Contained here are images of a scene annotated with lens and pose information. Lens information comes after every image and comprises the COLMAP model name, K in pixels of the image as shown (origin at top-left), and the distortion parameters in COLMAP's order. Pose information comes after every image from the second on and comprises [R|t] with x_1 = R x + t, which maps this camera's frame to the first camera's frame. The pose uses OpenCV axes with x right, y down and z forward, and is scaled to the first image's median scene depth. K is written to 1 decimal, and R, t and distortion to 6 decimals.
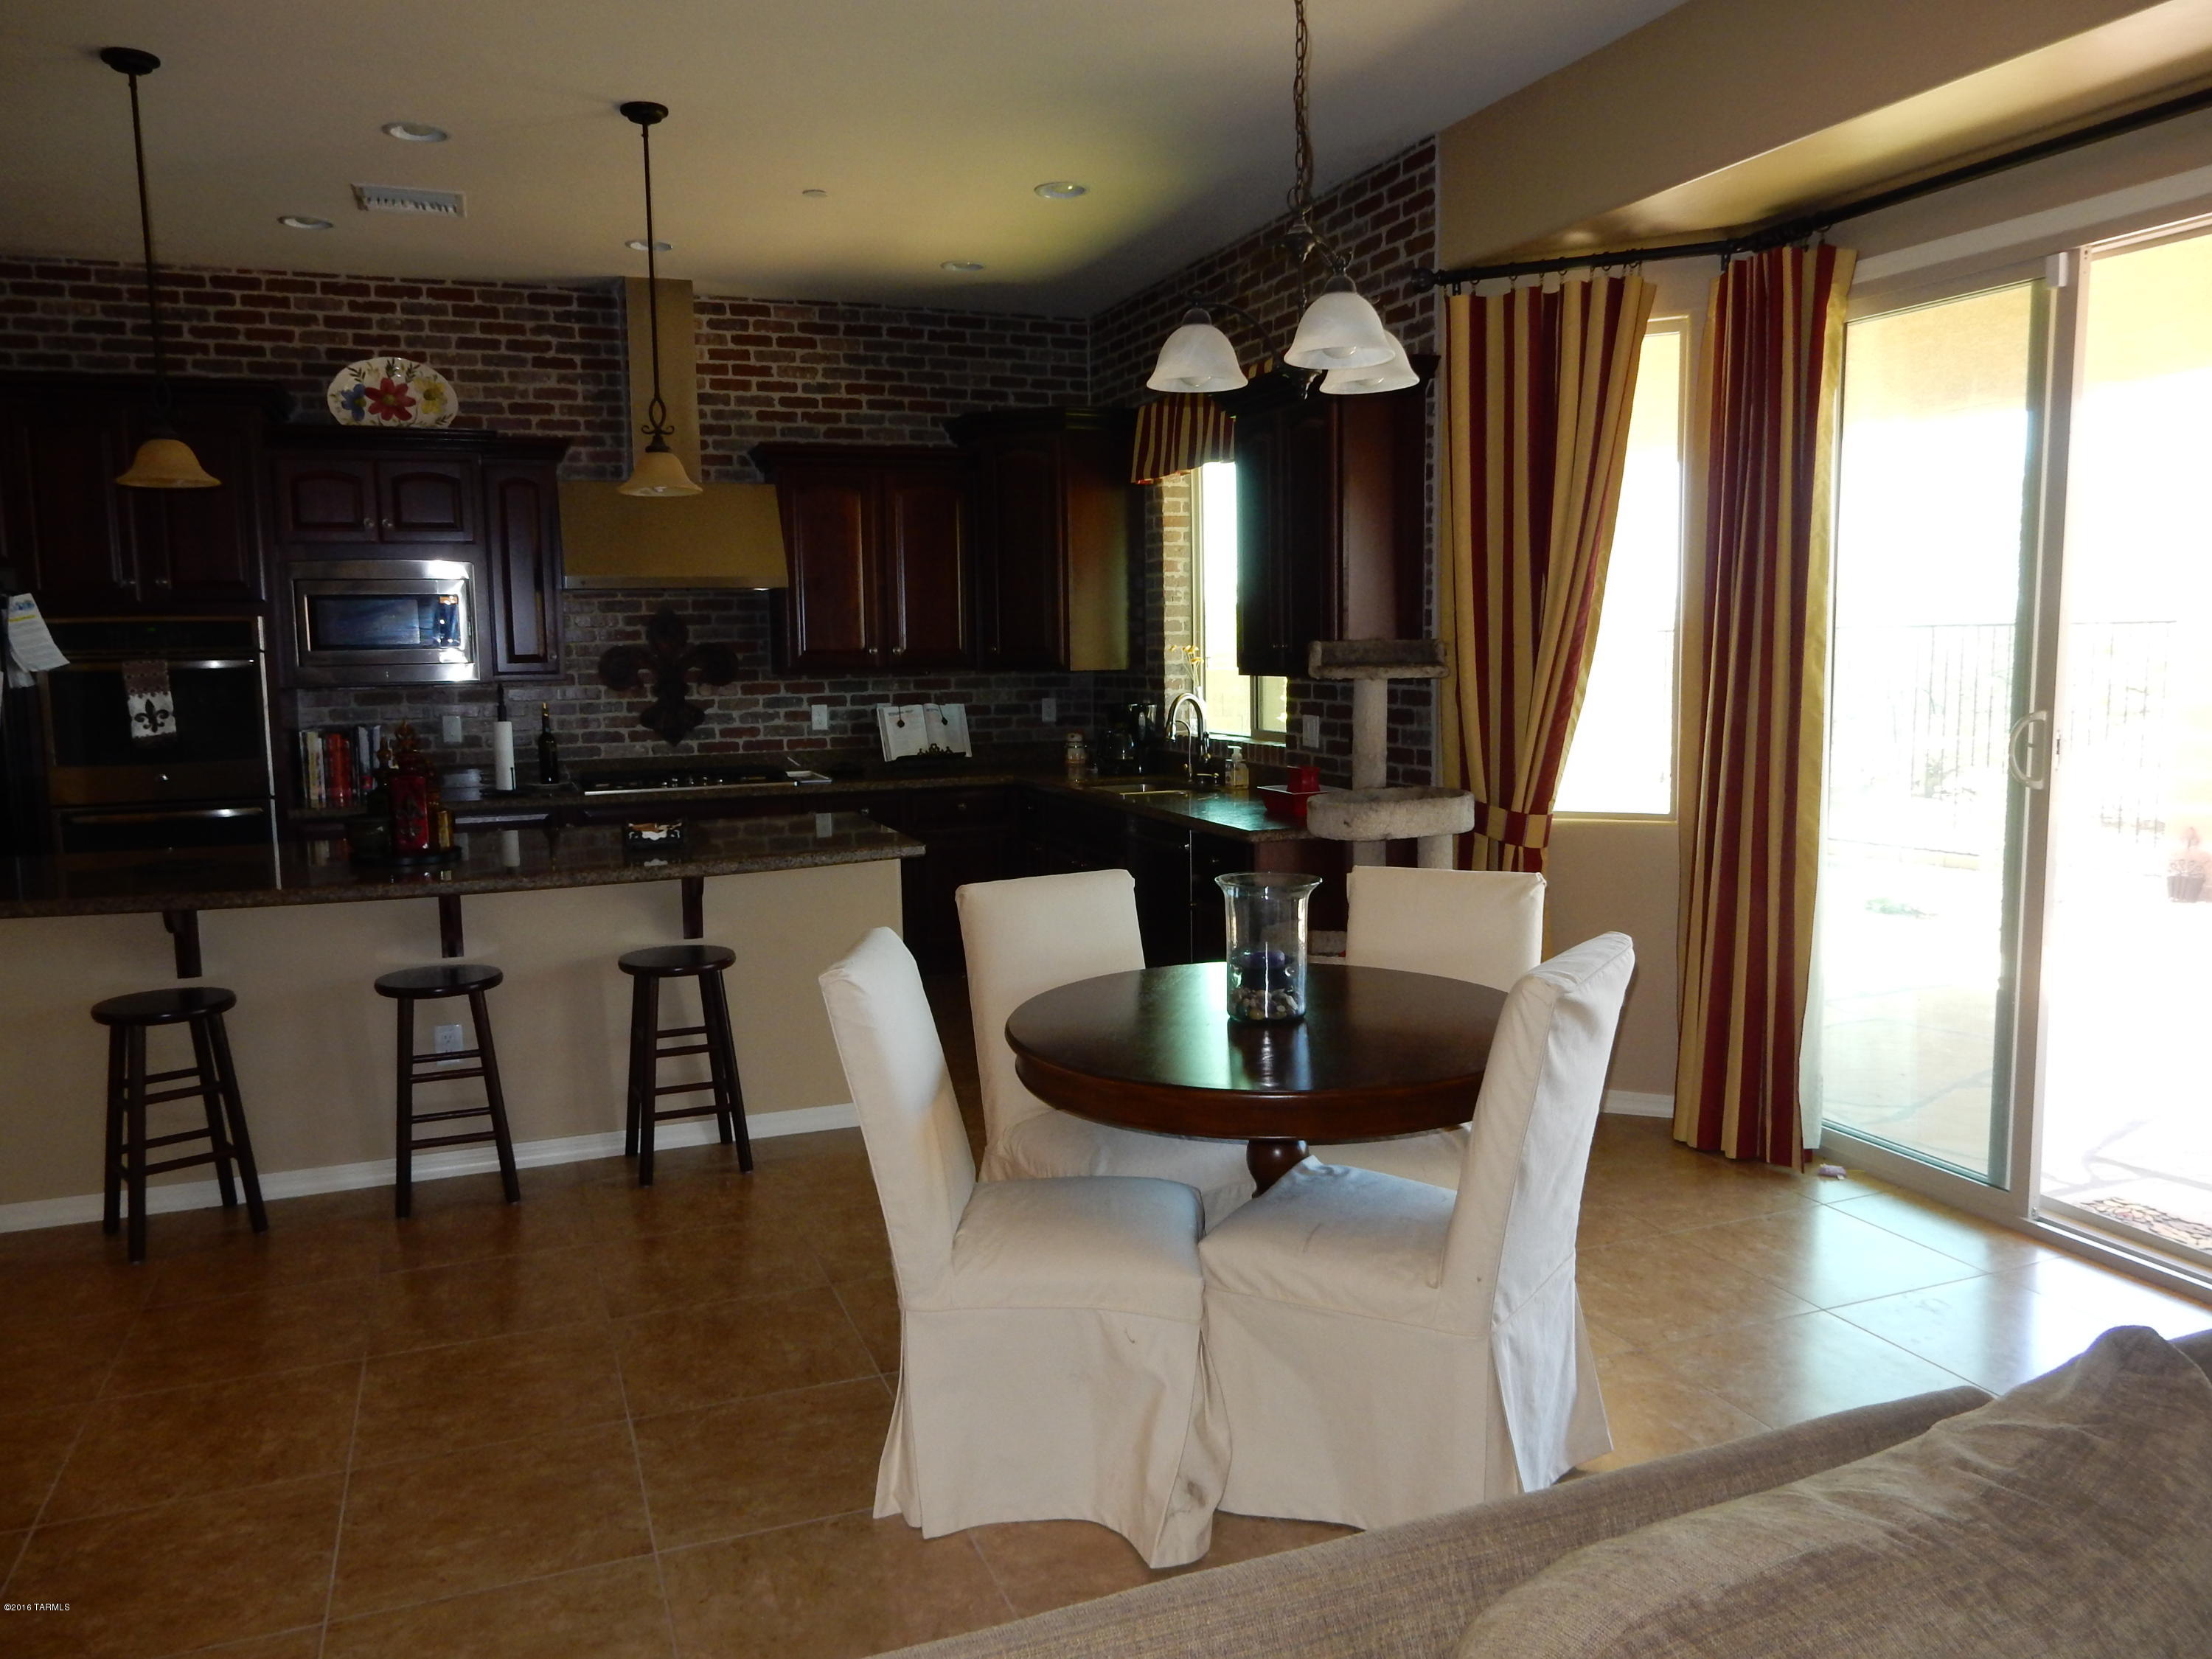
lens RADIAL K [[1616.5, 0, 1095.8], [0, 1616.5, 829.0], [0, 0, 1]] dist [-0.008014, 0.001492]
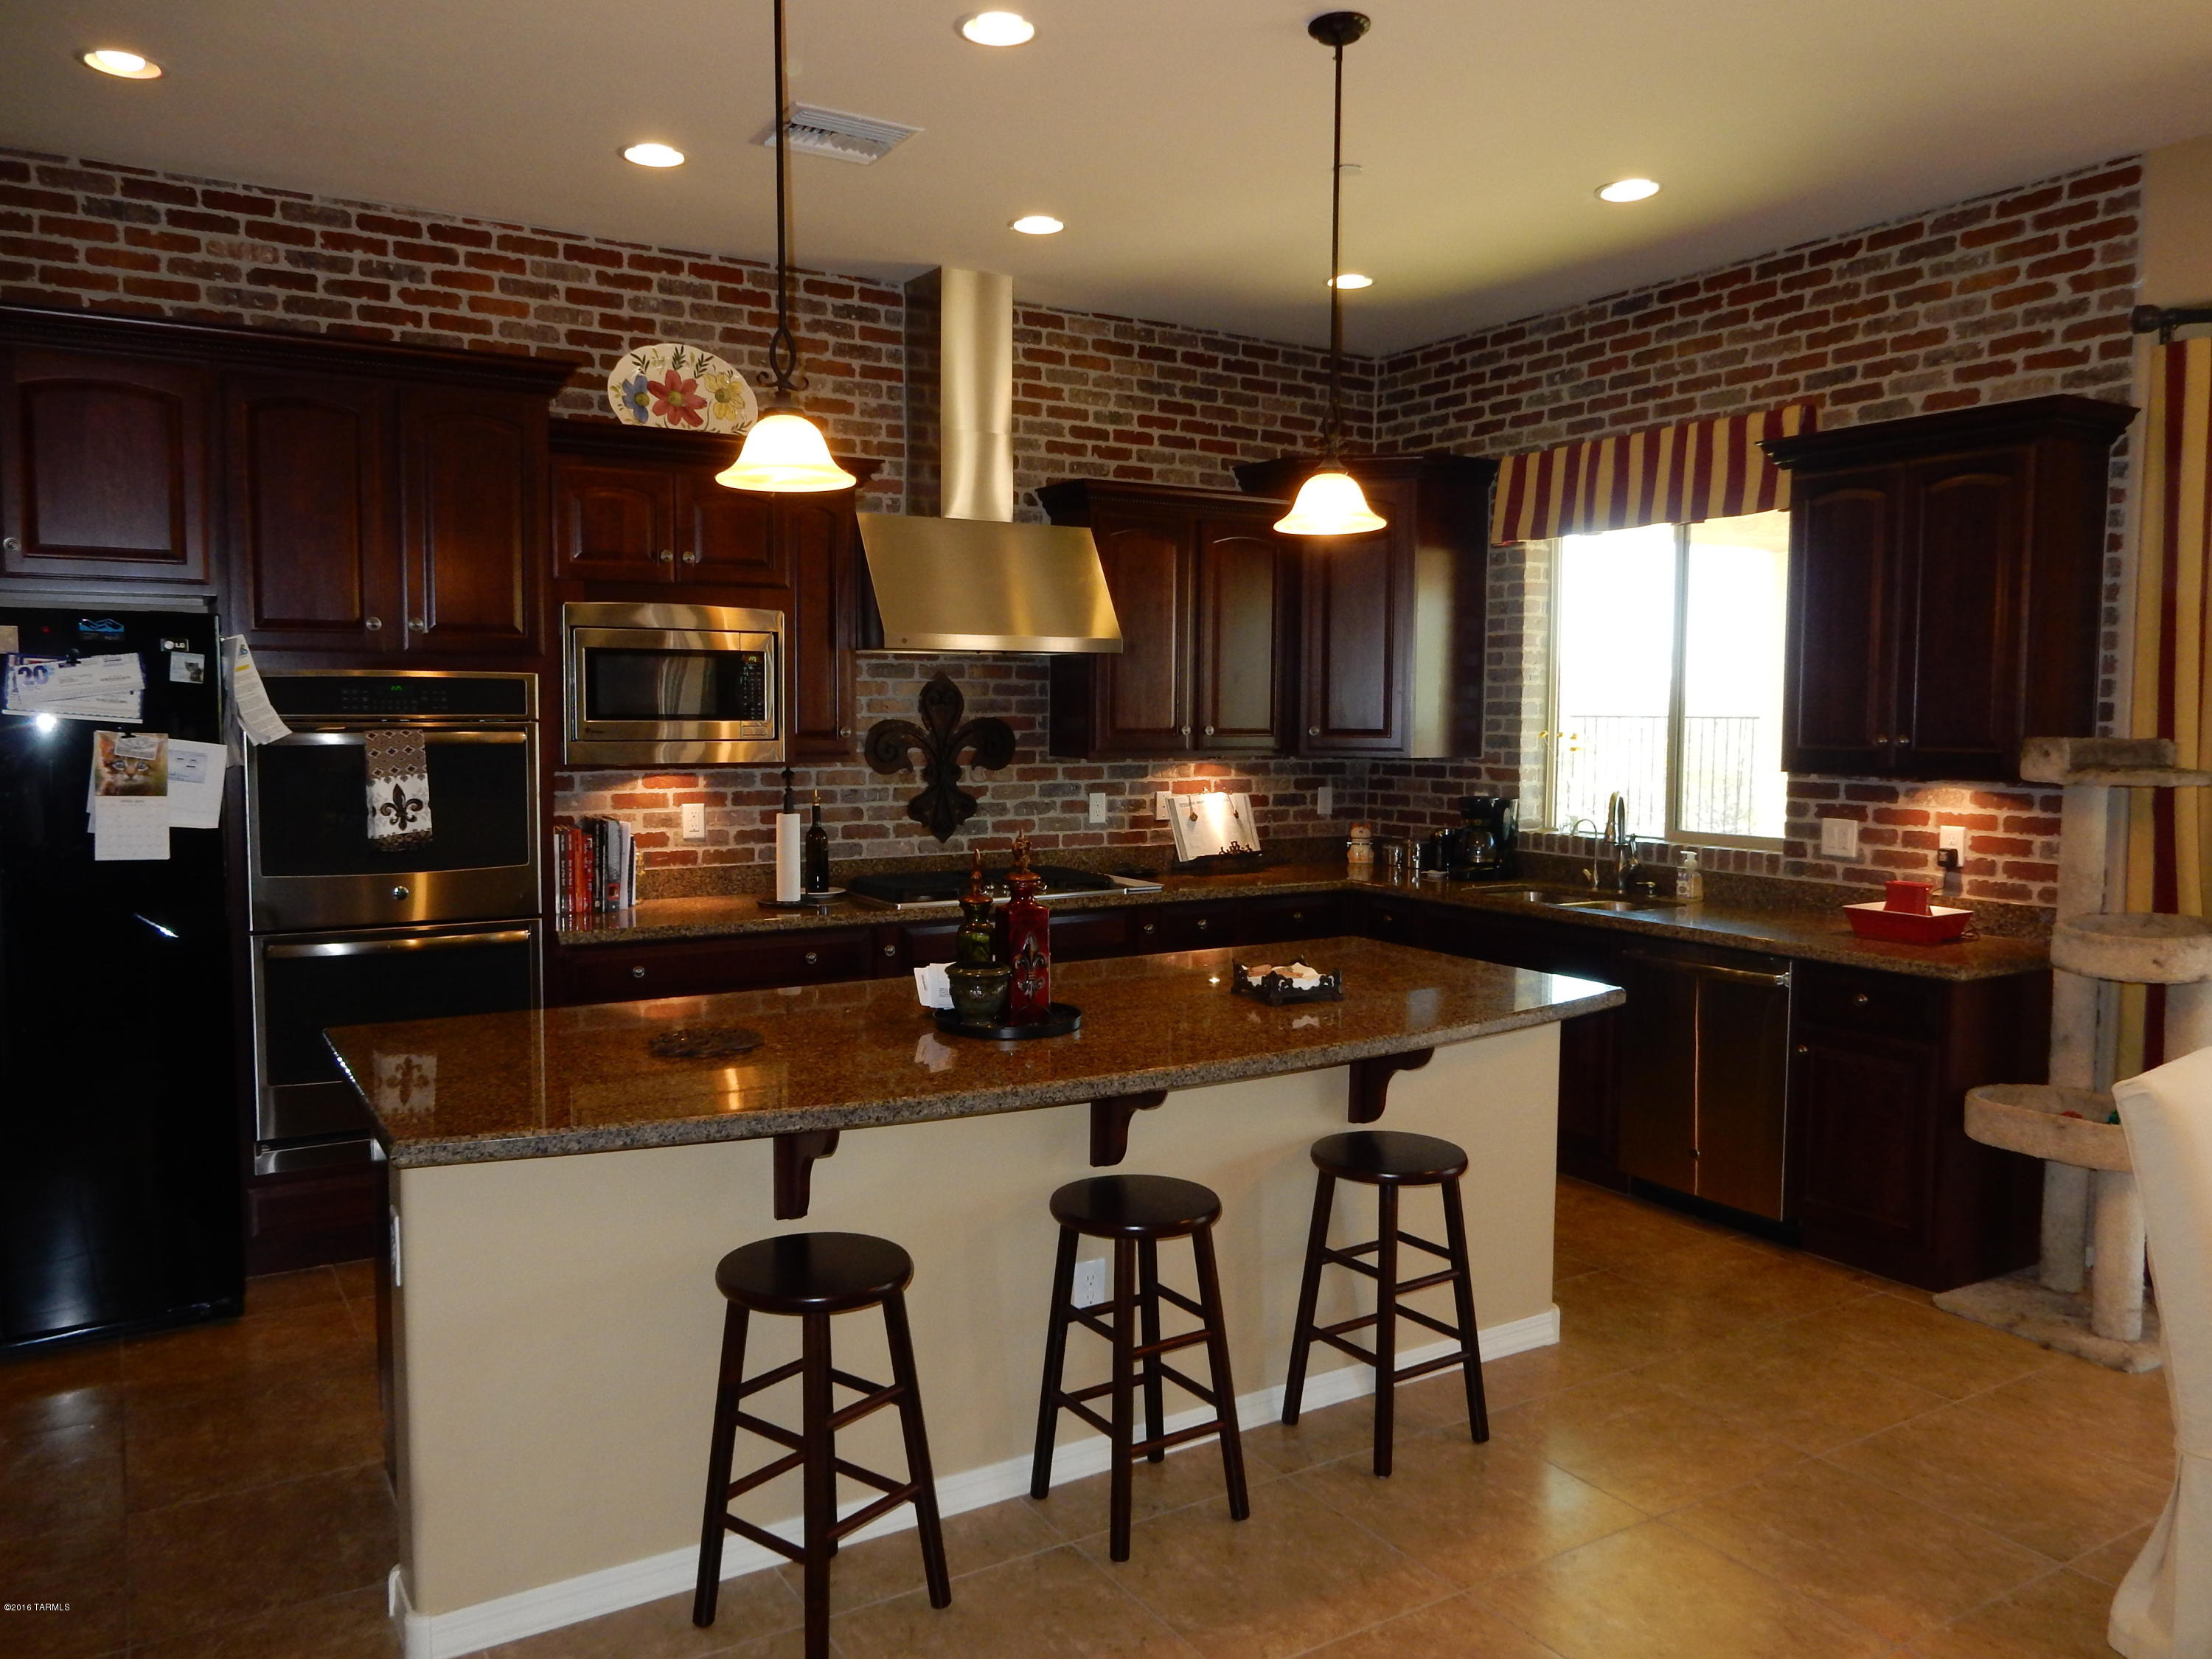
lens RADIAL K [[1616.5, 0, 1095.8], [0, 1616.5, 829.0], [0, 0, 1]] dist [-0.008014, 0.001492]
pose [[0.983247, 0.006882, 0.182149, -0.337854], [0.000886, 0.999095, -0.042532, -0.023903], [-0.182277, 0.041981, 0.982351, 0.188498]]
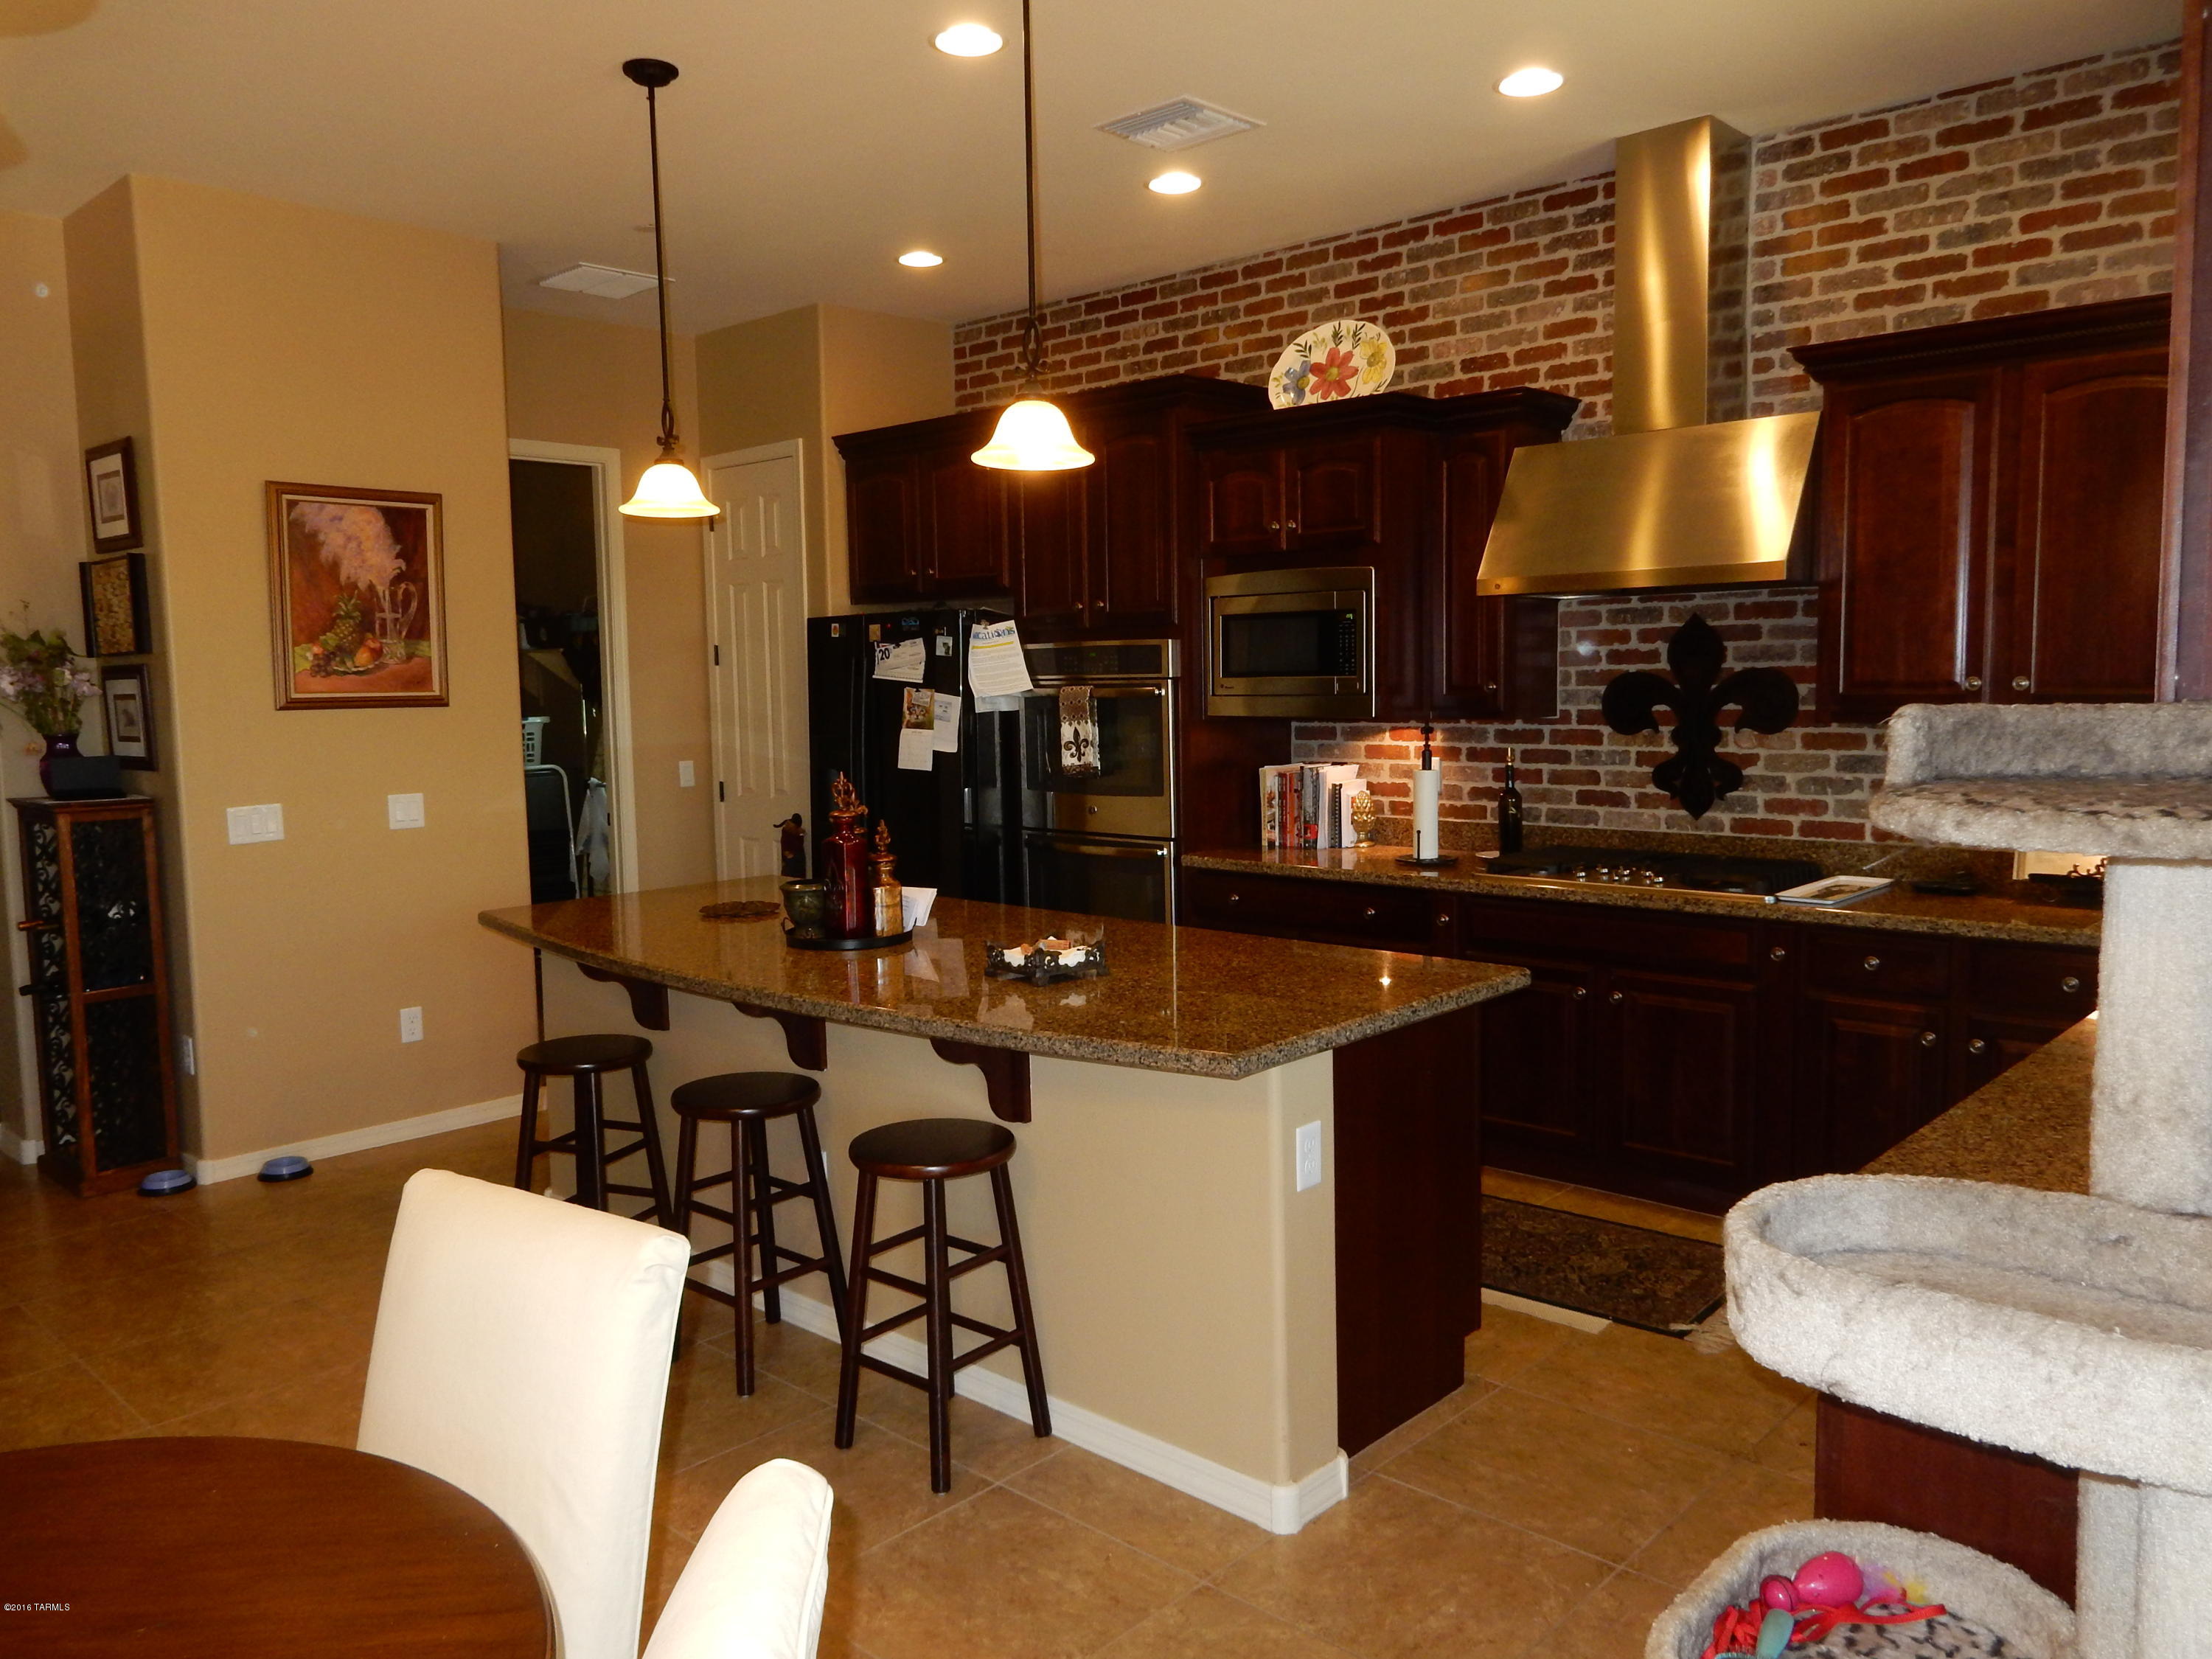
lens RADIAL K [[1616.5, 0, 1095.8], [0, 1616.5, 829.0], [0, 0, 1]] dist [-0.008014, 0.001492]
pose [[0.439058, 0.094286, -0.893498, 0.238007], [-0.095341, 0.993753, 0.058015, -0.063411], [0.893386, 0.059715, 0.445305, 0.478725]]
